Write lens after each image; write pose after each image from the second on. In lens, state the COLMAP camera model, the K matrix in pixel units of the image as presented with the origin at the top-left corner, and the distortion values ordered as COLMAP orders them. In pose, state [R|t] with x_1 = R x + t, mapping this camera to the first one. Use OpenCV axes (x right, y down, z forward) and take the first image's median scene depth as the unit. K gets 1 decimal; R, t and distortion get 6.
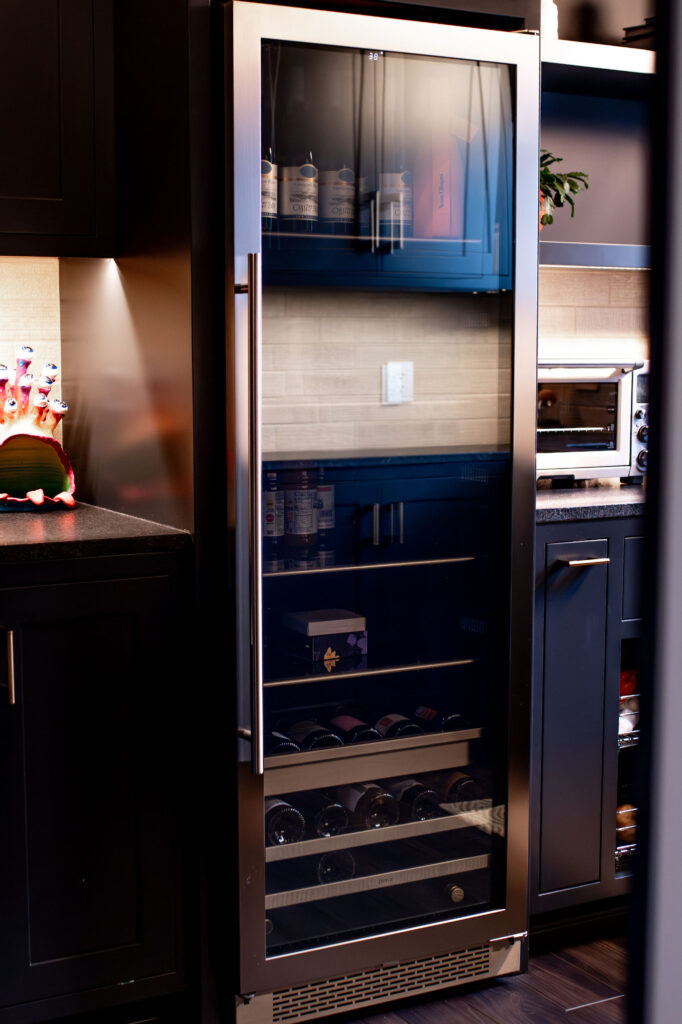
lens RADIAL K [[1498.1, 0, 341.0], [0, 1498.1, 512.0], [0, 0, 1]] dist [-0.085776, 0.047905]
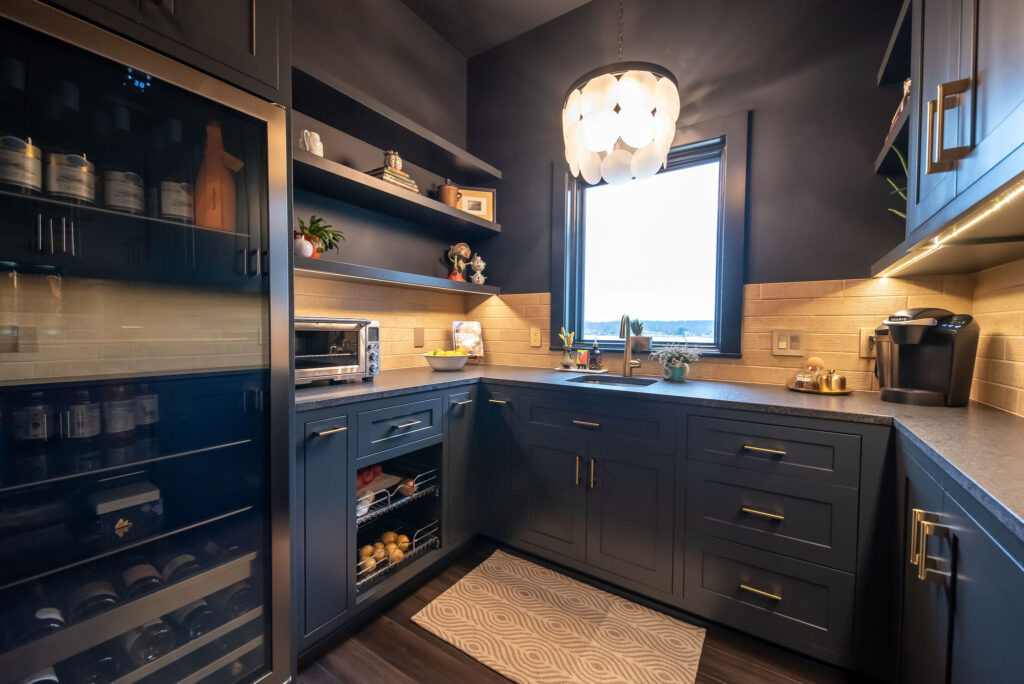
lens RADIAL K [[398.6, 0, 512.0], [0, 398.6, 342.0], [0, 0, 1]] dist [0.002064, 0.000272]
pose [[0.887762, -0.007116, 0.460247, 0.139218], [0.046785, 0.996097, -0.074843, -0.025487], [-0.457918, 0.087975, 0.884630, 0.490814]]
